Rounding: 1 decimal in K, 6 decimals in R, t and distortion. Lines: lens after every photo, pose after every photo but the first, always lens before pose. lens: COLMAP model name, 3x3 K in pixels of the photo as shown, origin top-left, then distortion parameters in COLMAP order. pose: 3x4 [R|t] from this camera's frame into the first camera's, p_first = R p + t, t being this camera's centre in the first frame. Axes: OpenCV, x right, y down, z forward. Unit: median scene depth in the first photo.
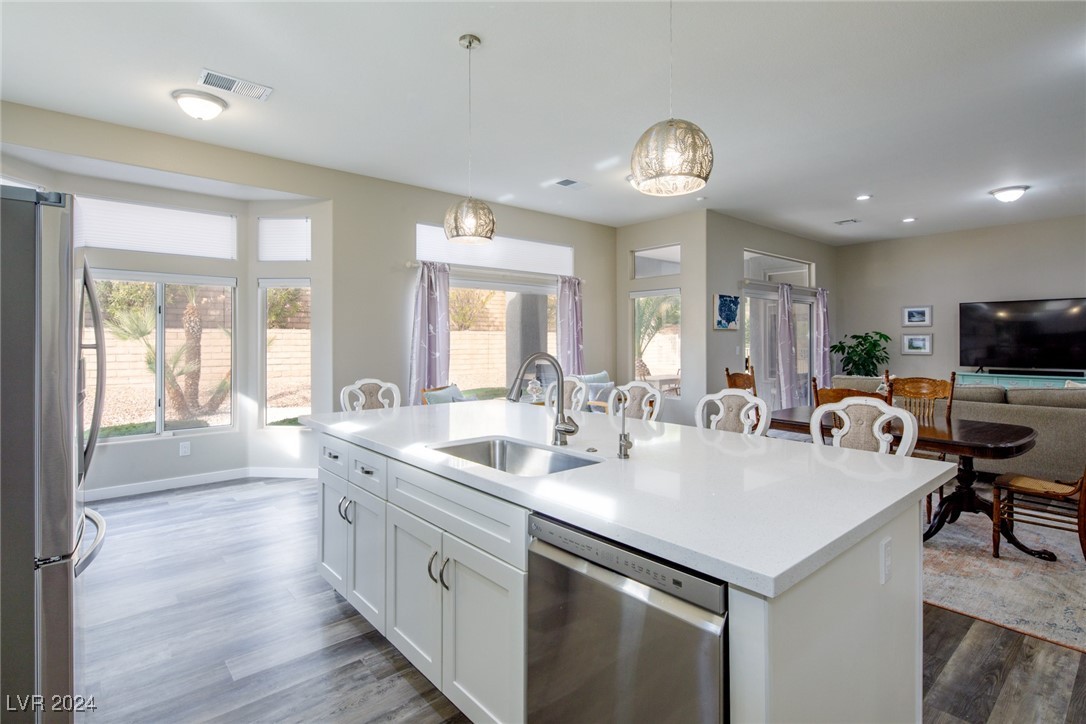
lens RADIAL K [[533.6, 0, 535.9], [0, 533.6, 333.3], [0, 0, 1]] dist [0.004349, -0.001938]
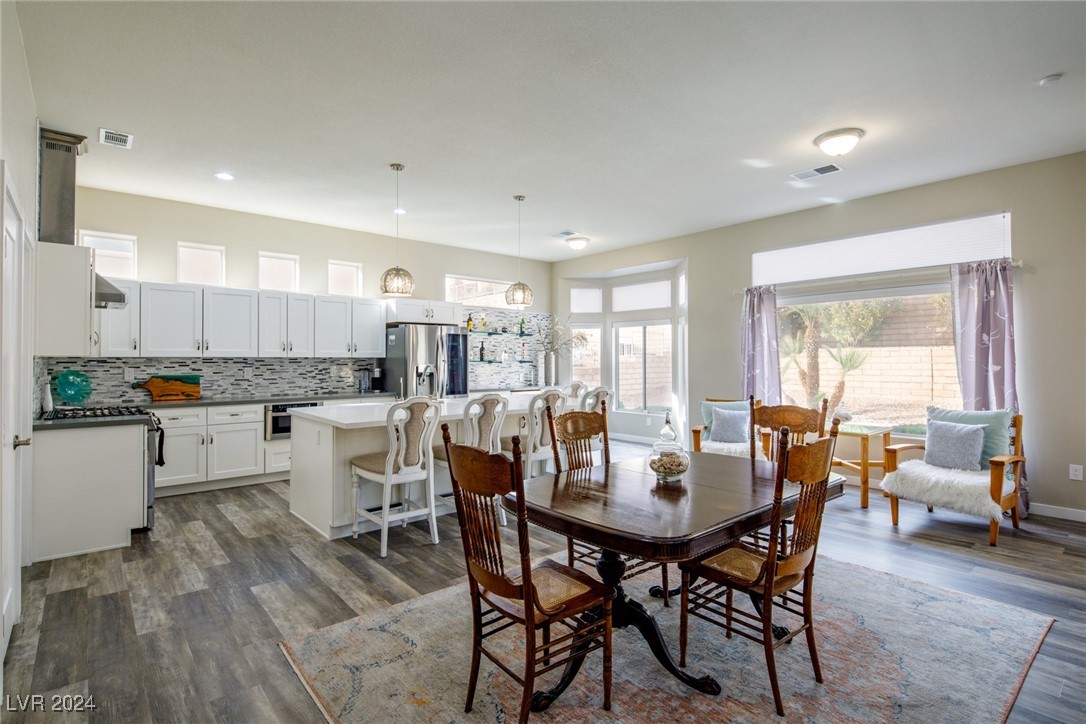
lens RADIAL K [[533.6, 0, 548.9], [0, 533.6, 354.1], [0, 0, 1]] dist [0.004349, -0.001938]
pose [[-0.011481, -0.008178, -0.999901, 0.718756], [0.015802, 0.999840, -0.008359, 0.005160], [0.999809, -0.015897, -0.011350, 0.467056]]
